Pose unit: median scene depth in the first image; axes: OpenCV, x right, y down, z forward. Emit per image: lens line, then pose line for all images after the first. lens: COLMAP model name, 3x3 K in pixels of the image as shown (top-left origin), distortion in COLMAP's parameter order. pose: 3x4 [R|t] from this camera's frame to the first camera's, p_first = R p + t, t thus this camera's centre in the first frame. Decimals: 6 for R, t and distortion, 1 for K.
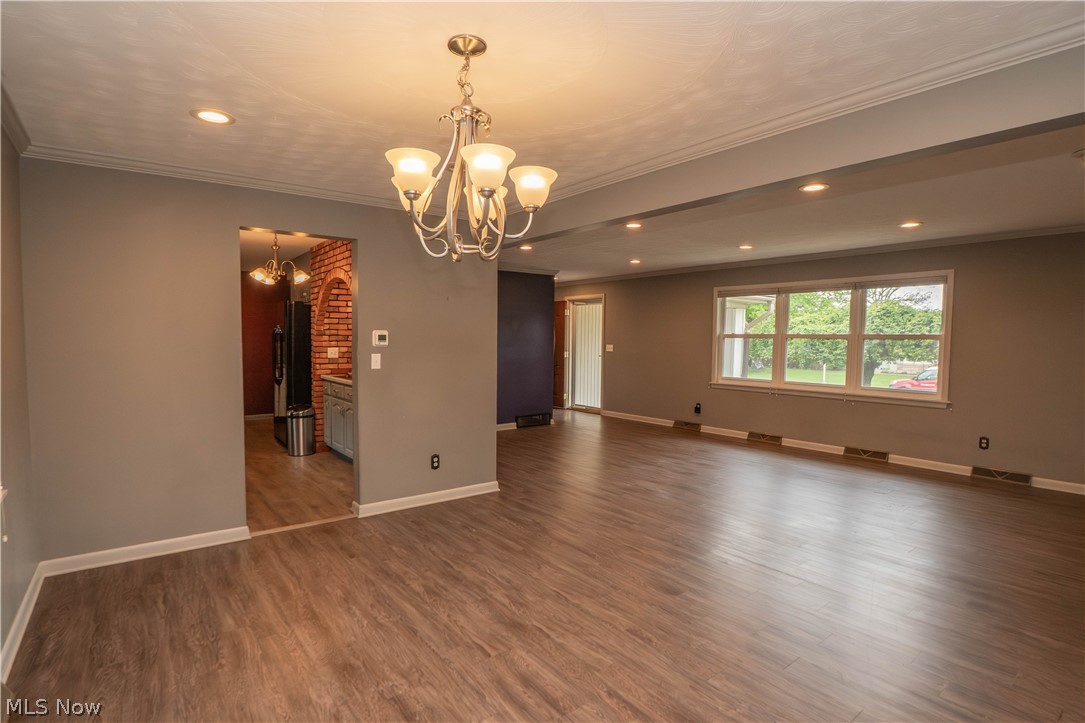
lens RADIAL K [[536.9, 0, 535.3], [0, 536.9, 368.8], [0, 0, 1]] dist [-0.042842, 0.006771]
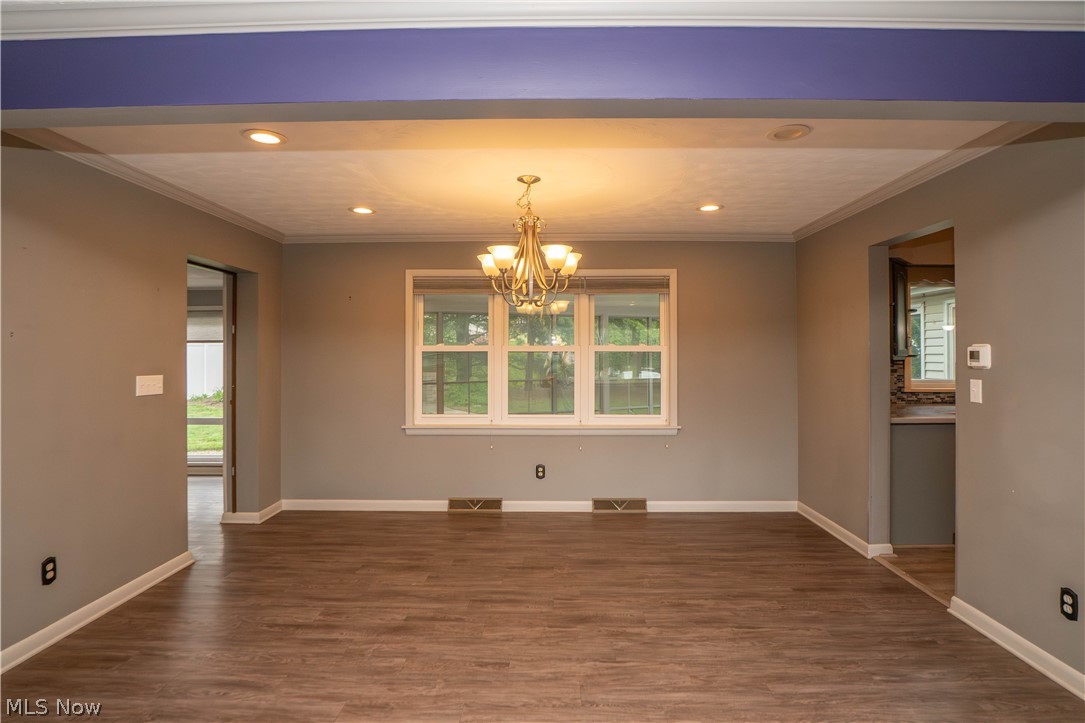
lens RADIAL K [[548.9, 0, 553.0], [0, 548.9, 346.2], [0, 0, 1]] dist [-0.037131, 0.001245]
pose [[-0.614853, -0.017885, -0.788439, 0.697219], [-0.049712, 0.998634, 0.016115, -0.067814], [0.787073, 0.049103, -0.614902, 1.273747]]
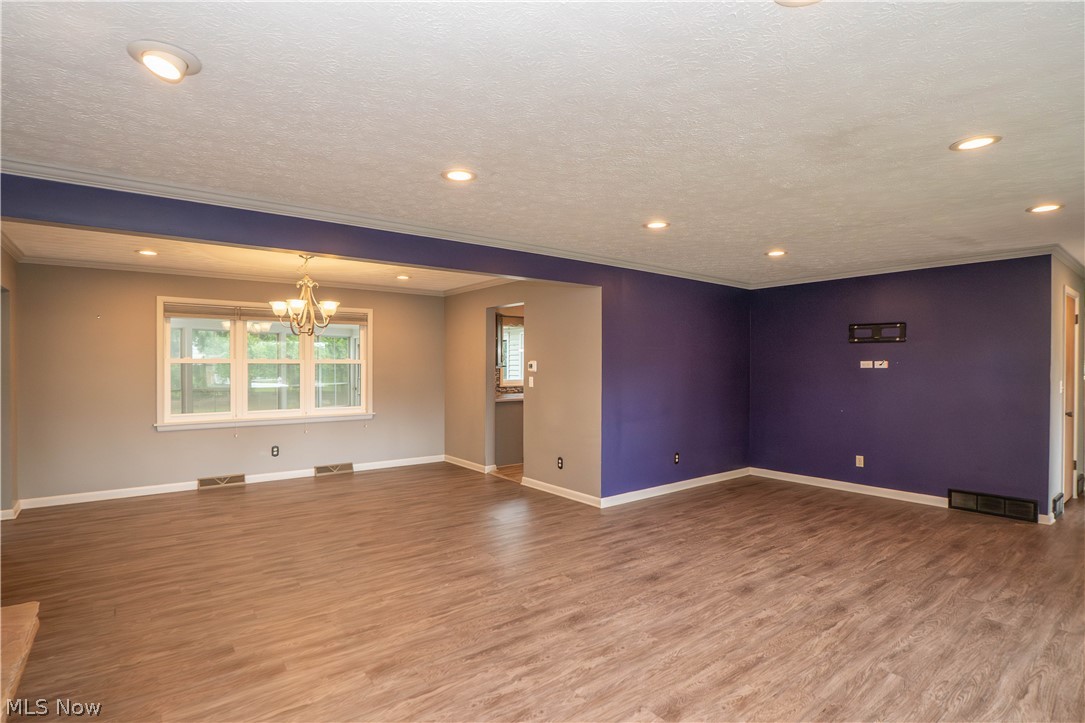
lens RADIAL K [[536.9, 0, 535.3], [0, 536.9, 368.8], [0, 0, 1]] dist [-0.042842, 0.006771]
pose [[-0.004409, 0.000000, -0.999990, 1.509114], [-0.058005, 0.998316, 0.000256, -0.063933], [0.998307, 0.058005, -0.004401, 1.303281]]
